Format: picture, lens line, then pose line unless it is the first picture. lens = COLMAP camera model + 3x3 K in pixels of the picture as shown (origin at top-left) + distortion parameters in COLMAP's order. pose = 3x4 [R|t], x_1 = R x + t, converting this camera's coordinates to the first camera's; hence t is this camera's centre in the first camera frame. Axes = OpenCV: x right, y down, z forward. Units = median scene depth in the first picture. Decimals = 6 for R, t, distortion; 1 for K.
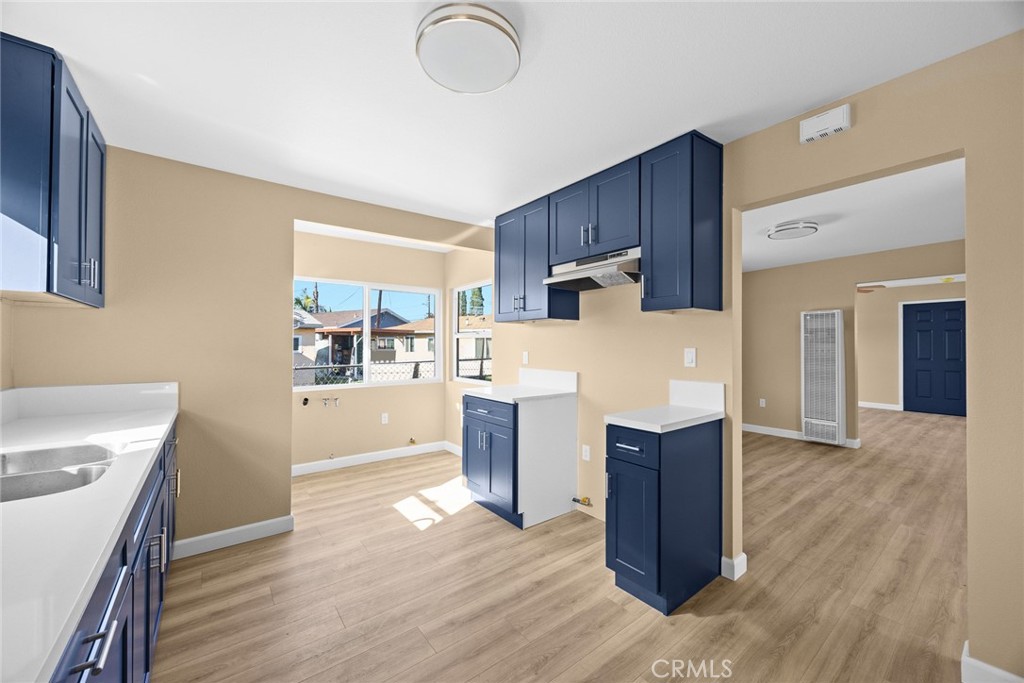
lens RADIAL K [[392.8, 0, 512.0], [0, 392.8, 341.5], [0, 0, 1]] dist [-0.000666, -0.000123]
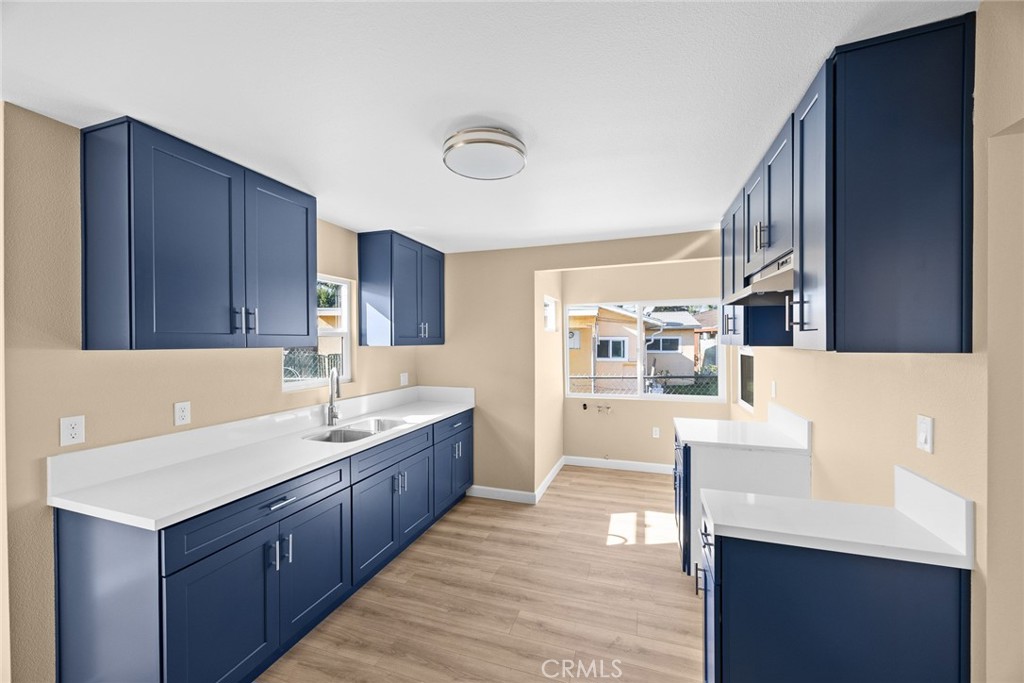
lens RADIAL K [[392.8, 0, 512.0], [0, 392.8, 341.5], [0, 0, 1]] dist [-0.000666, -0.000123]
pose [[0.554427, -0.001791, -0.832230, 0.358374], [0.013508, 0.999885, 0.006847, -0.059199], [0.832123, -0.015038, 0.554388, 0.140886]]
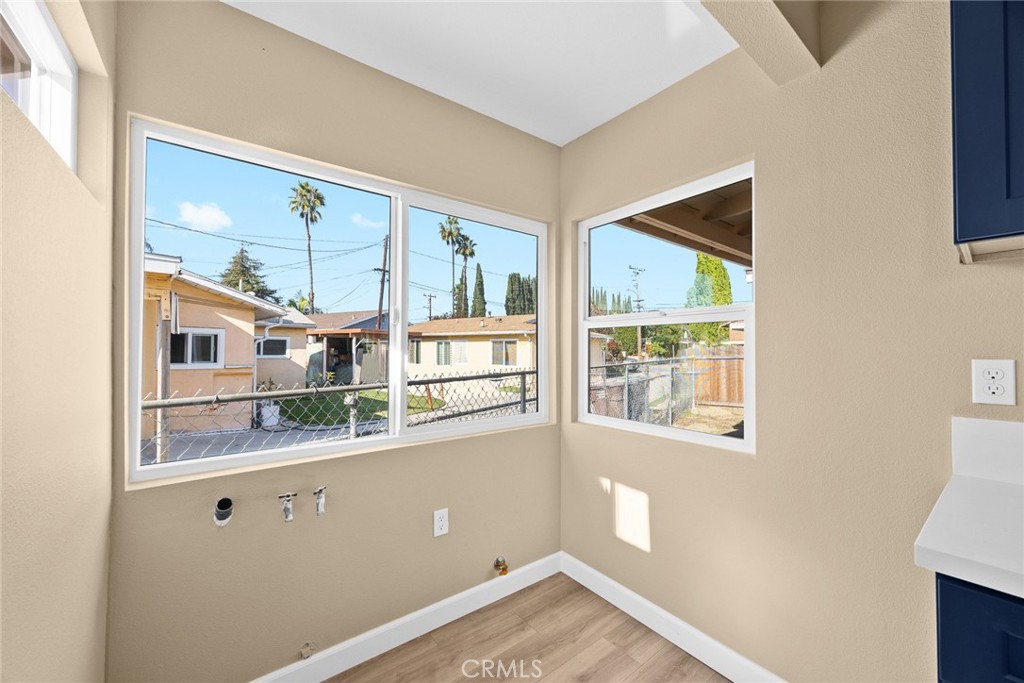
lens RADIAL K [[392.8, 0, 512.0], [0, 392.8, 341.5], [0, 0, 1]] dist [-0.000666, -0.000123]
pose [[0.999975, 0.003327, 0.006282, -0.282911], [-0.003240, 0.999900, -0.013789, 0.015888], [-0.006327, 0.013768, 0.999885, 0.660402]]
